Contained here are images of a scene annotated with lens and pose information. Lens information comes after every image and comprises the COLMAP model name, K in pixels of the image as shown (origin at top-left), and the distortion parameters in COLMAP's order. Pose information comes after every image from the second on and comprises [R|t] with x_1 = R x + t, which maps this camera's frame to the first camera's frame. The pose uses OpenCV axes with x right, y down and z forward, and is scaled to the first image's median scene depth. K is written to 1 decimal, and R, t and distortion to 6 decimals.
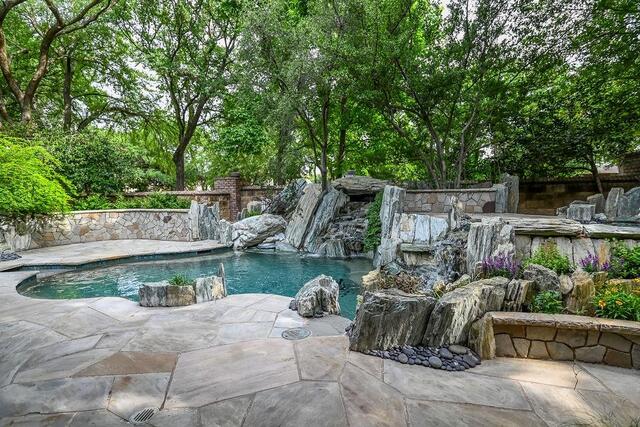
lens RADIAL K [[340.8, 0, 313.8], [0, 340.8, 214.7], [0, 0, 1]] dist [-0.004192, 0.002361]
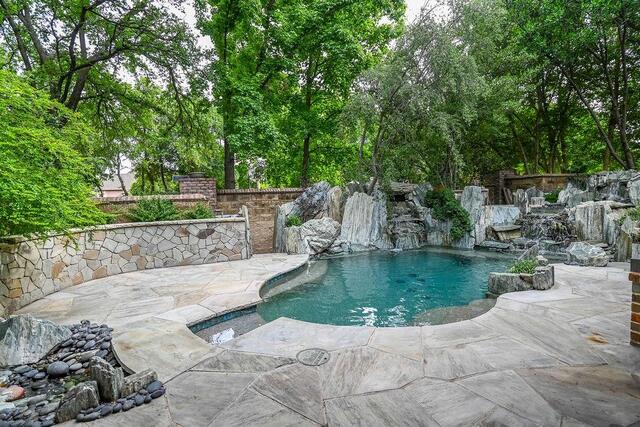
lens RADIAL K [[340.8, 0, 321.8], [0, 340.8, 211.9], [0, 0, 1]] dist [-0.004192, 0.002361]
pose [[0.682628, -0.038361, 0.729759, -0.844893], [0.070092, 0.997454, -0.013132, -0.004927], [-0.727397, 0.060115, 0.683578, 0.366064]]
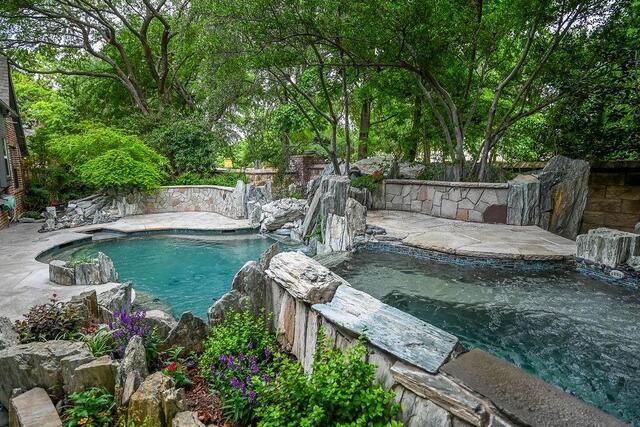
lens RADIAL K [[340.8, 0, 320.5], [0, 340.8, 212.1], [0, 0, 1]] dist [-0.004192, 0.002361]
pose [[0.858716, 0.079745, -0.506209, 0.419414], [-0.039996, 0.995234, 0.088935, -0.050475], [0.510889, -0.056124, 0.857813, 0.238635]]
